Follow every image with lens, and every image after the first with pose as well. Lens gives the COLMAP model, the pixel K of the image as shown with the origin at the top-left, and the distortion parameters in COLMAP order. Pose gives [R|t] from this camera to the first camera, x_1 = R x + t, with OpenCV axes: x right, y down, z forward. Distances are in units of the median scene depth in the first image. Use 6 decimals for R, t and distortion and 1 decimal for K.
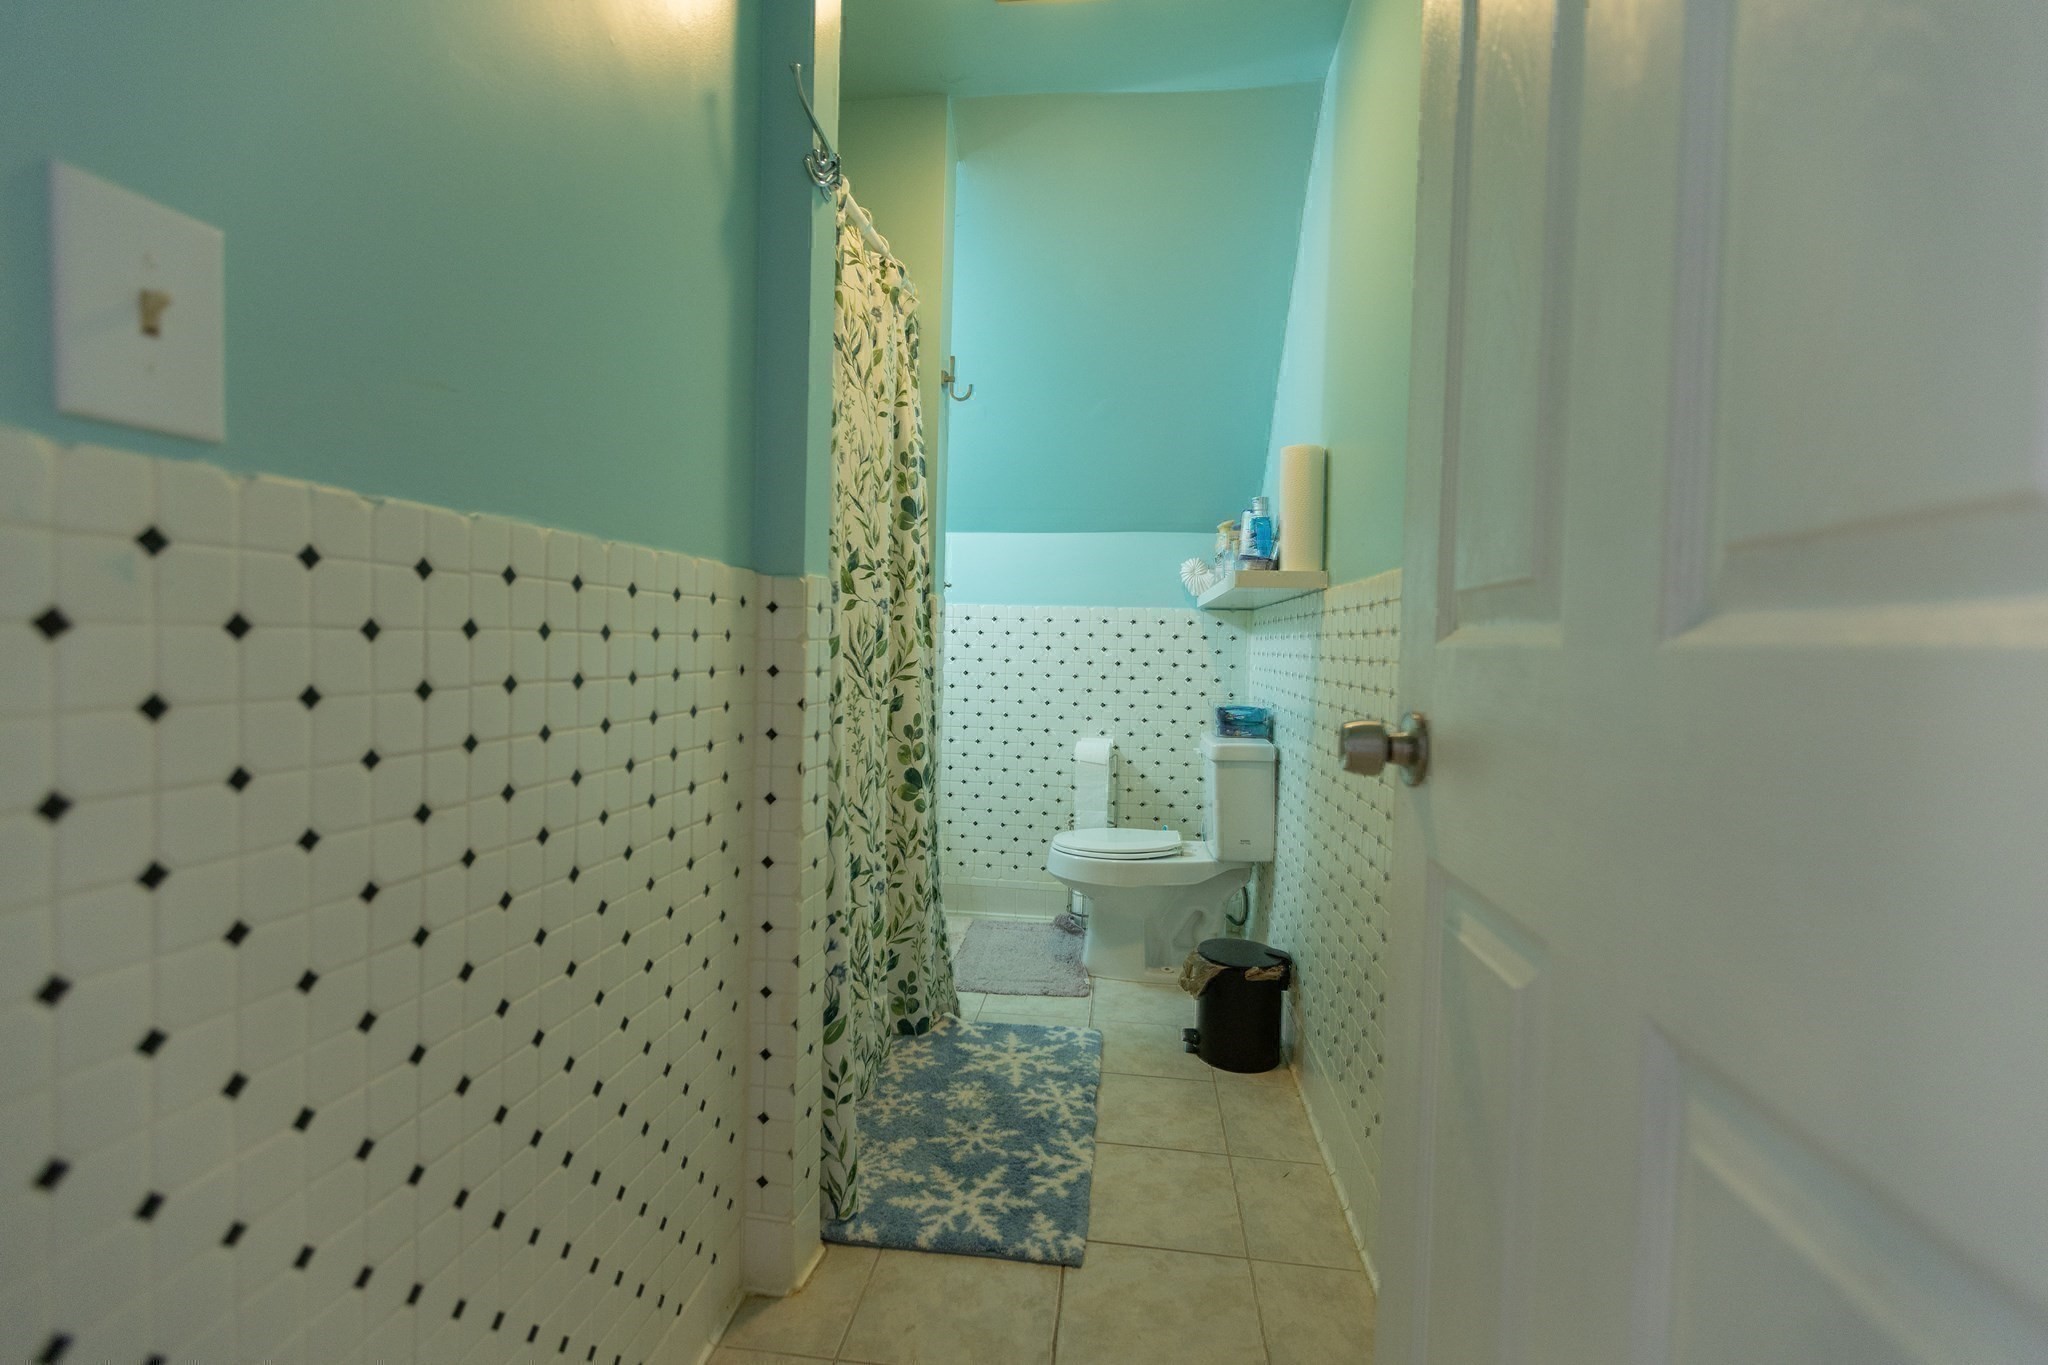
lens RADIAL K [[915.3, 0, 1024.3], [0, 915.3, 681.8], [0, 0, 1]] dist [-0.000222, -0.000453]
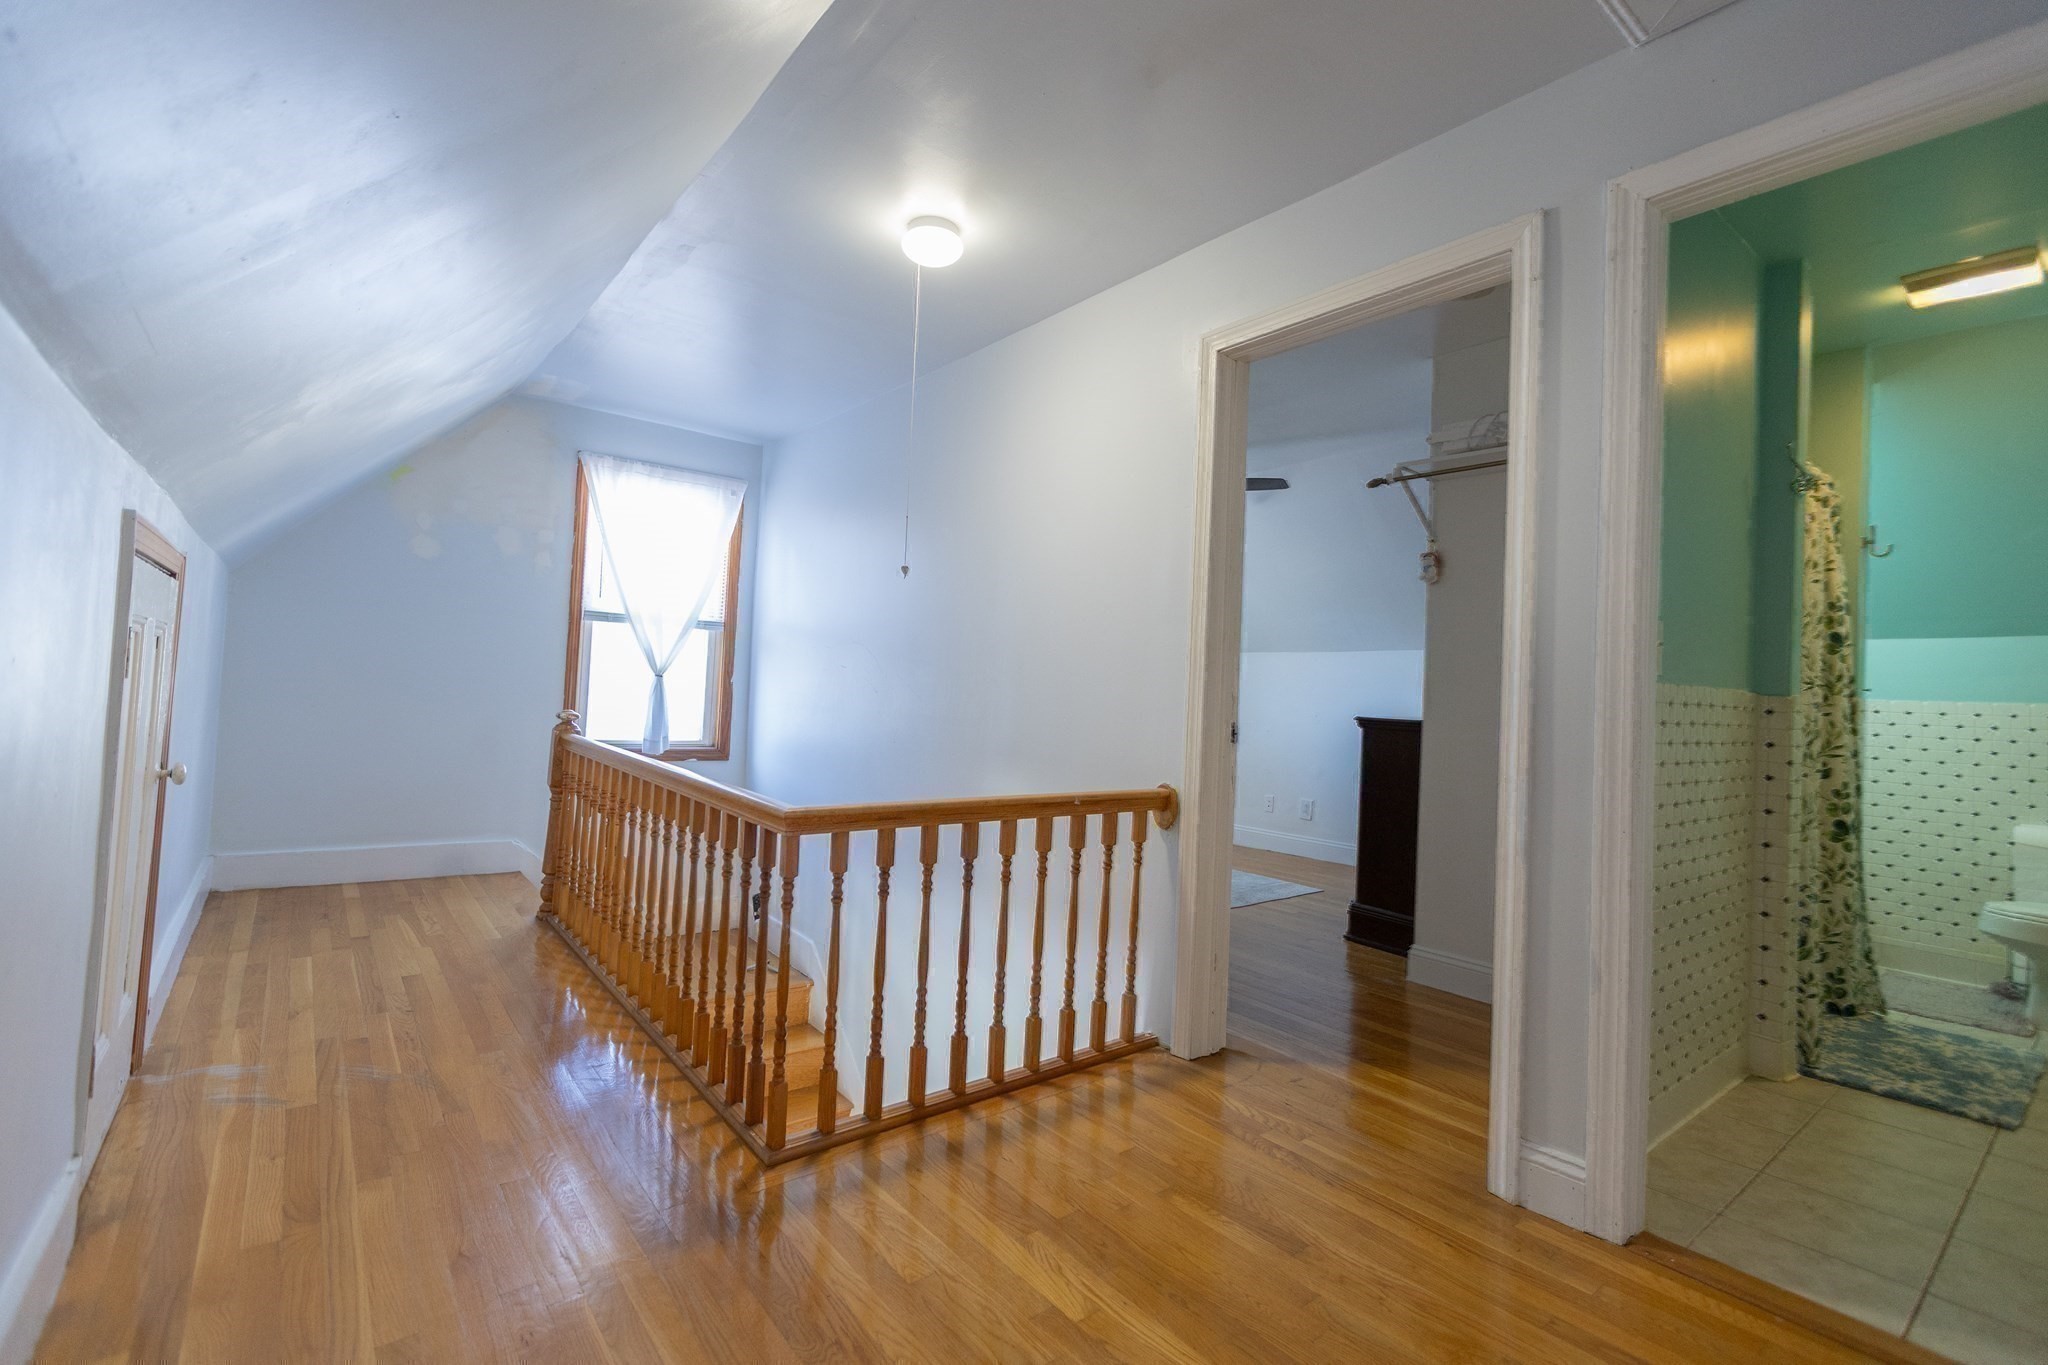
lens RADIAL K [[915.3, 0, 1025.4], [0, 915.3, 672.7], [0, 0, 1]] dist [-0.000222, -0.000453]
pose [[0.712829, -0.011317, -0.701247, -0.025828], [-0.054838, 0.995909, -0.071816, 0.038087], [0.699191, 0.089647, 0.709292, -0.918678]]
